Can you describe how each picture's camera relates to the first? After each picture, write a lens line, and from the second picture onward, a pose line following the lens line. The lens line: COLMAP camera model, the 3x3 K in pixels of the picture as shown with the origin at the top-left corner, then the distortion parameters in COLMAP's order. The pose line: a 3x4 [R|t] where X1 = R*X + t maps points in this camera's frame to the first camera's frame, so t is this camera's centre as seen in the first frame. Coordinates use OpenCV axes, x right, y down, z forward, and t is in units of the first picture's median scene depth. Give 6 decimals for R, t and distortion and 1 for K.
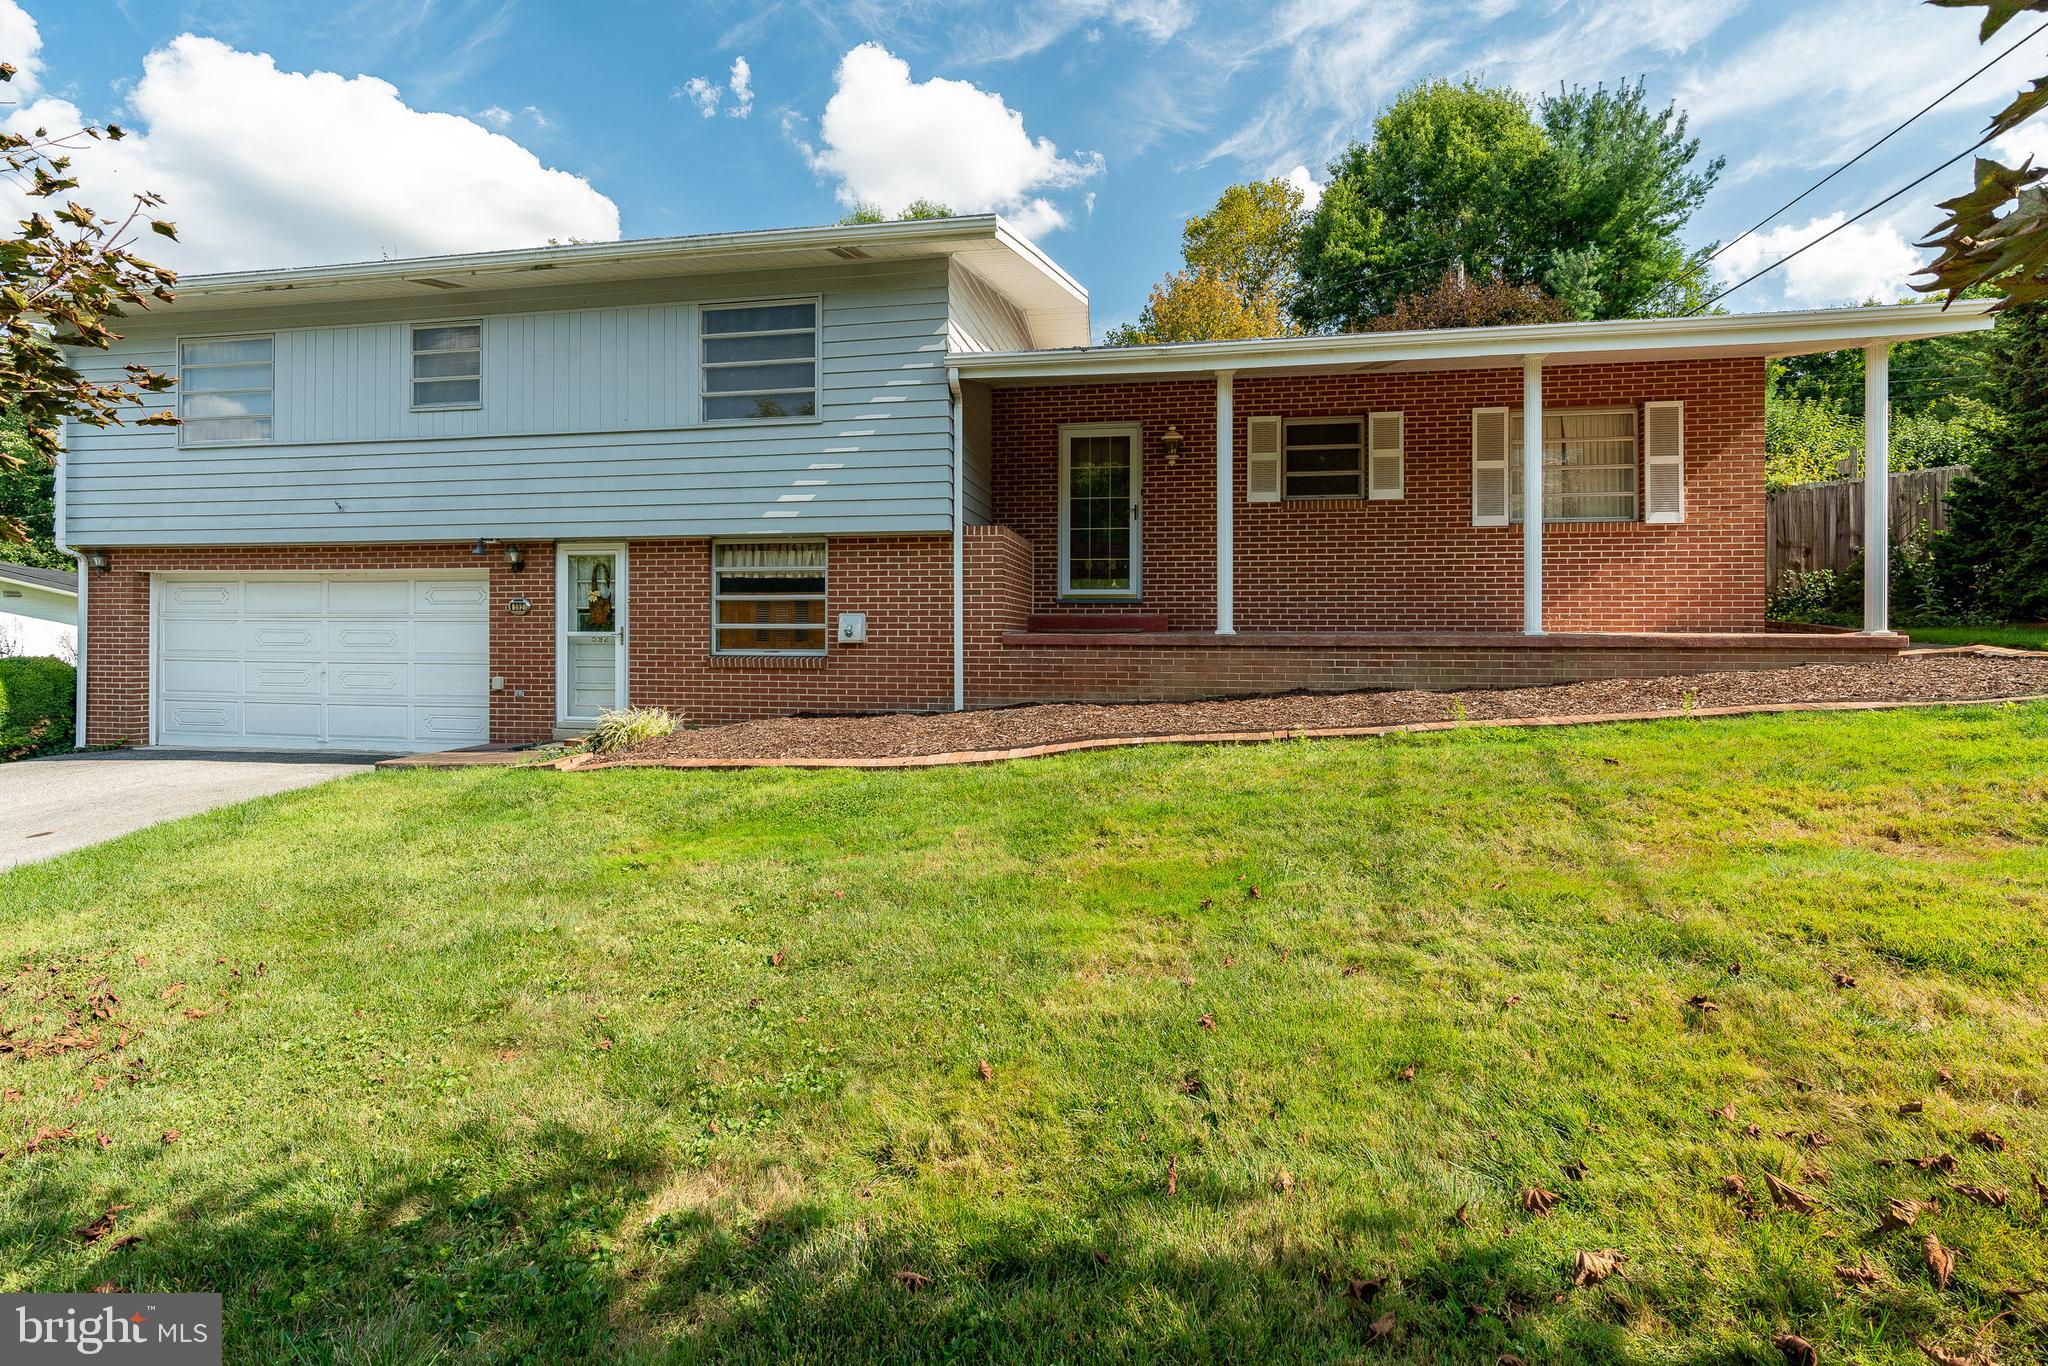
lens RADIAL K [[929.4, 0, 1062.3], [0, 929.4, 634.0], [0, 0, 1]] dist [-0.004718, 0.000275]
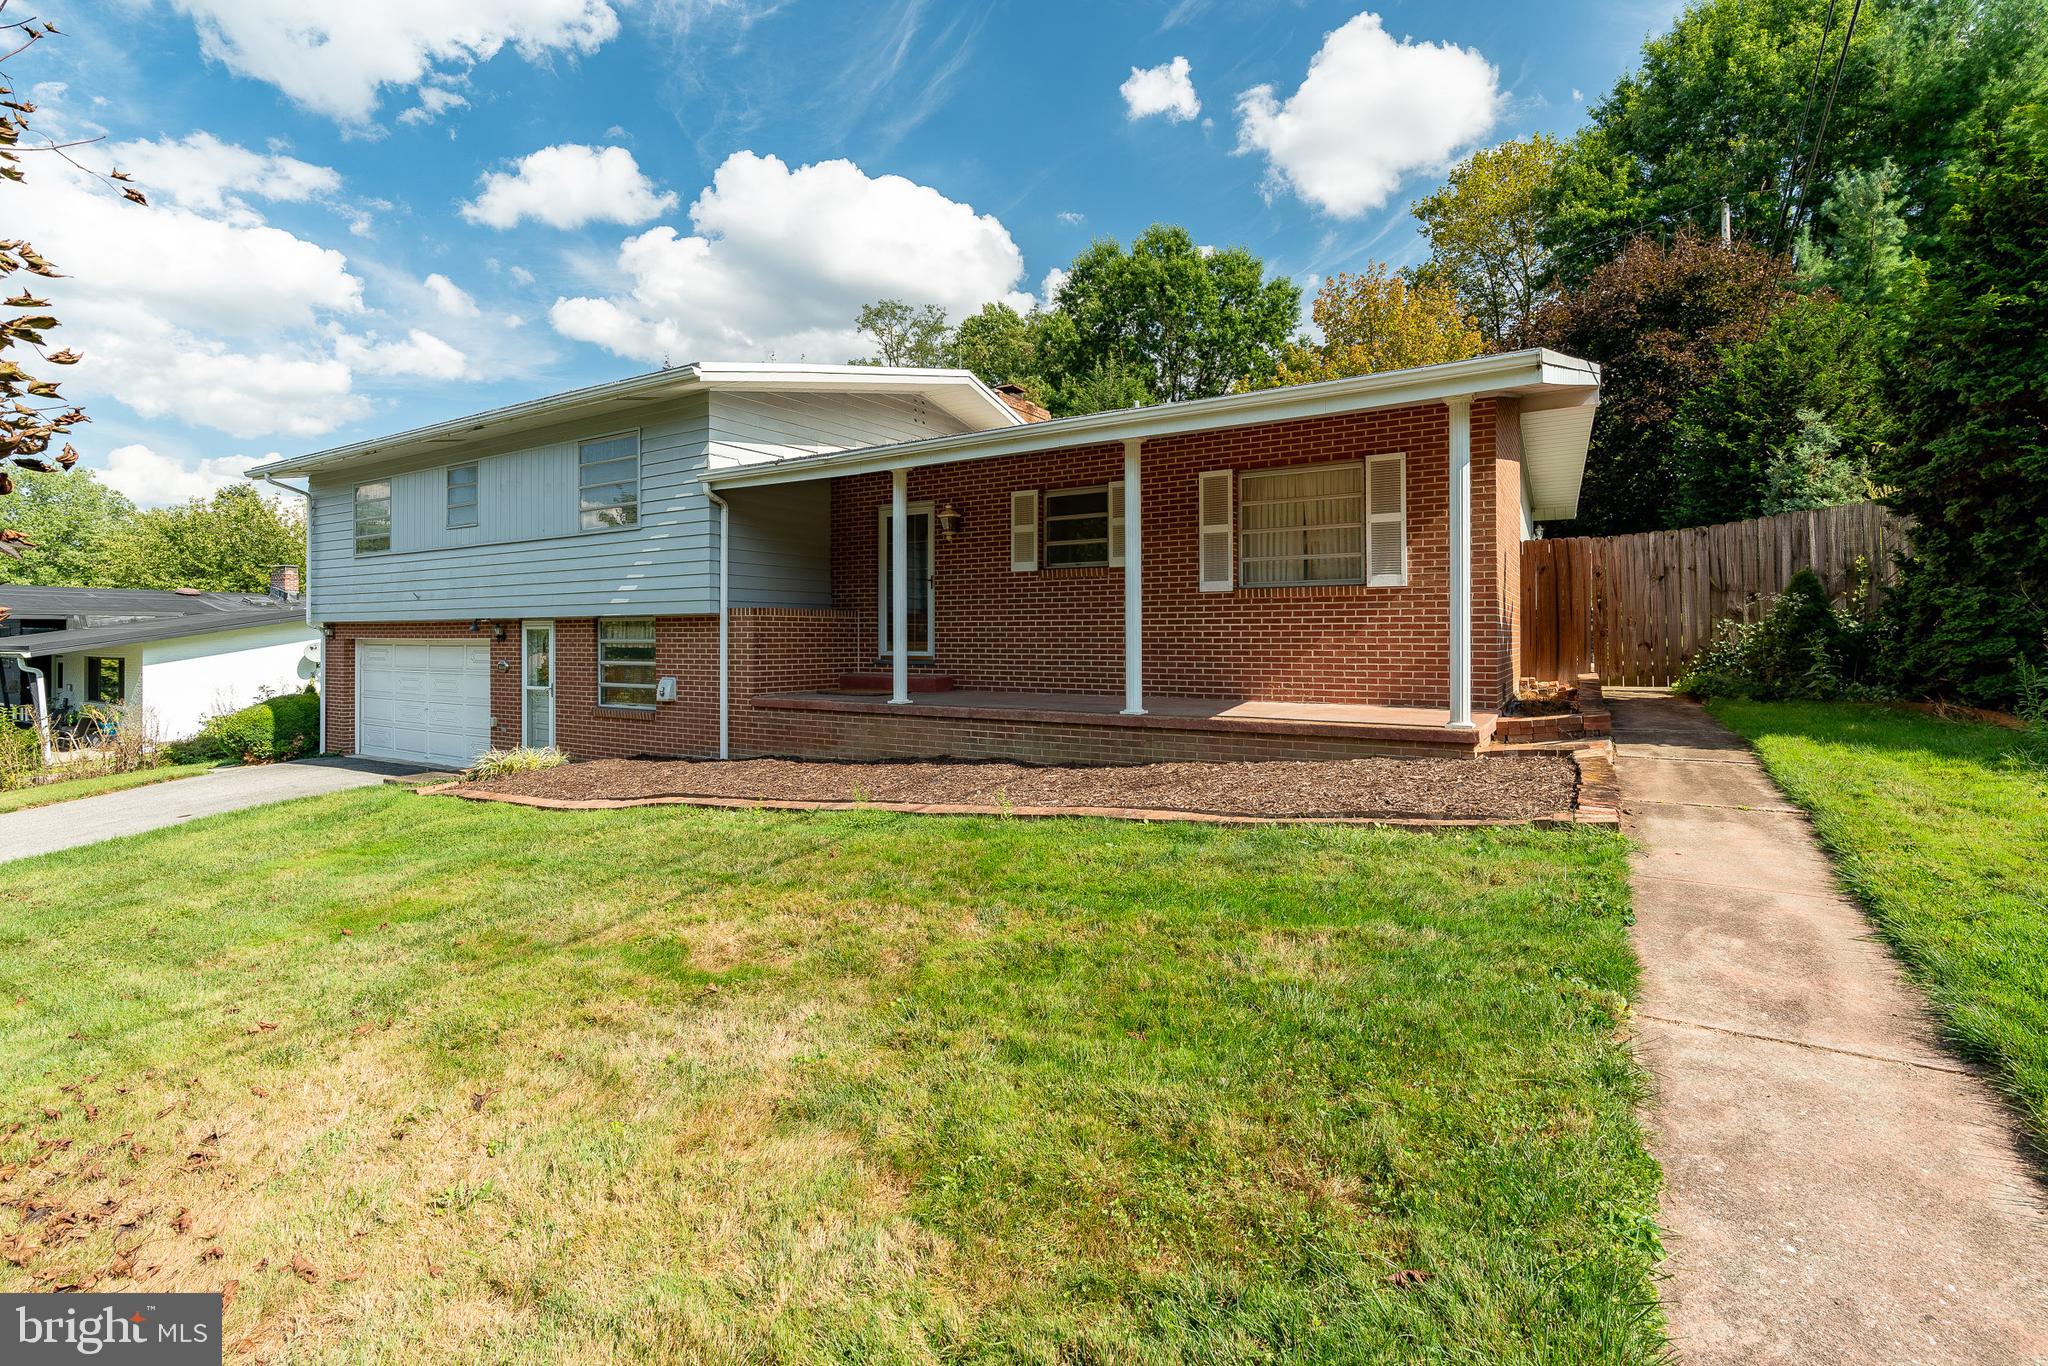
lens RADIAL K [[944.6, 0, 1053.9], [0, 944.6, 635.0], [0, 0, 1]] dist [-0.001302, -0.000016]
pose [[0.927046, -0.004197, -0.374923, 0.699525], [0.003465, 0.999991, -0.002626, -0.070720], [0.374930, 0.001135, 0.927052, 0.009911]]
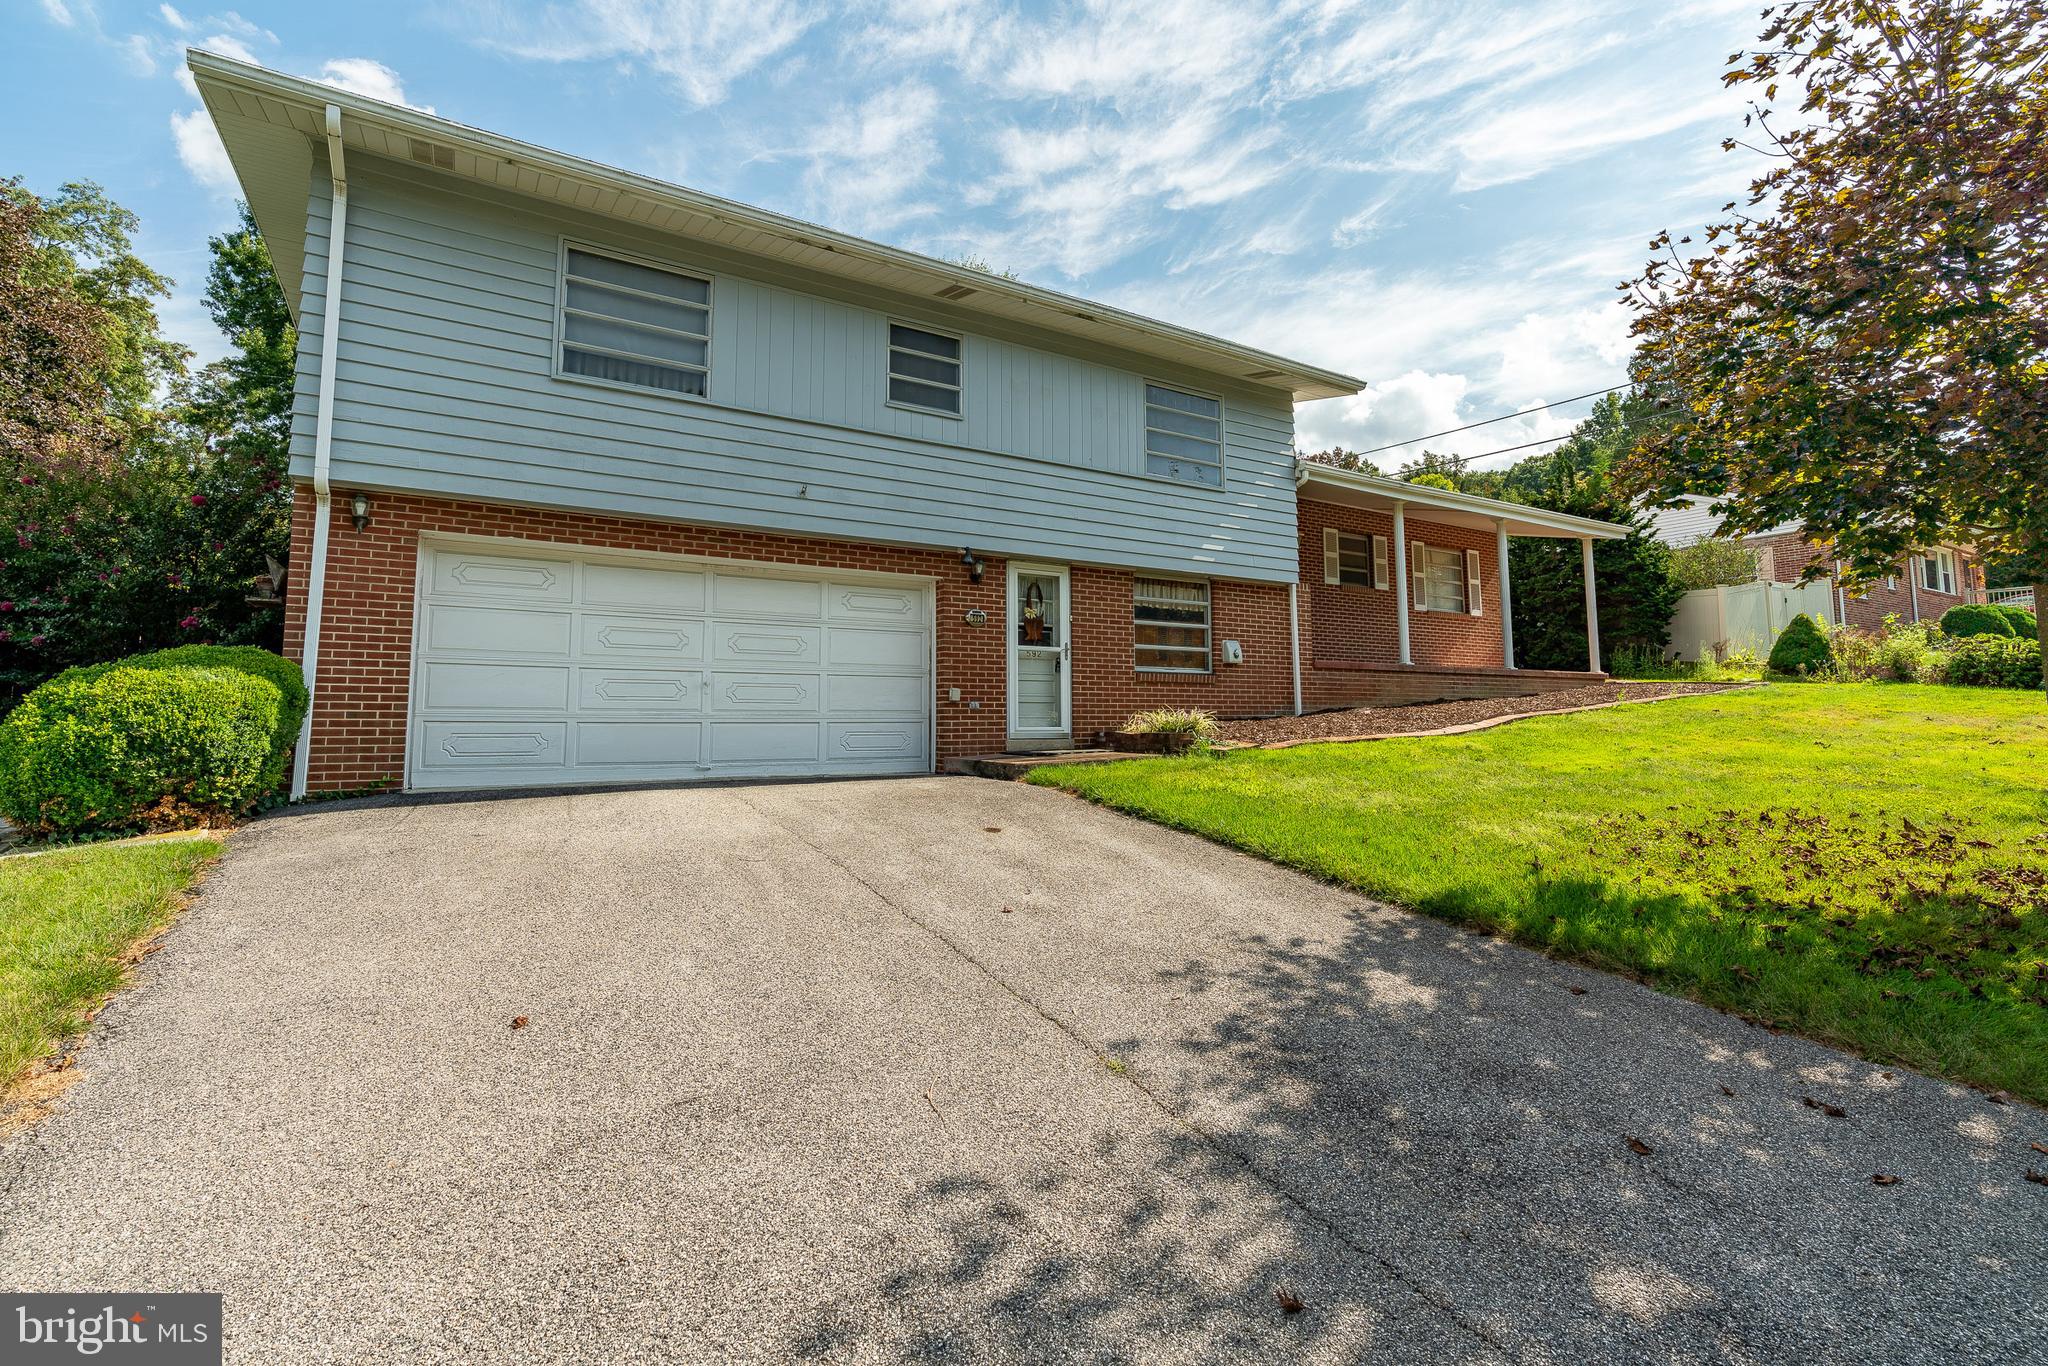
lens RADIAL K [[929.4, 0, 1062.3], [0, 929.4, 634.0], [0, 0, 1]] dist [-0.004718, 0.000275]
pose [[0.741987, 0.057255, 0.667965, -1.190595], [0.012726, 0.994964, -0.099421, 0.088807], [-0.670294, 0.082270, 0.737522, 0.199685]]
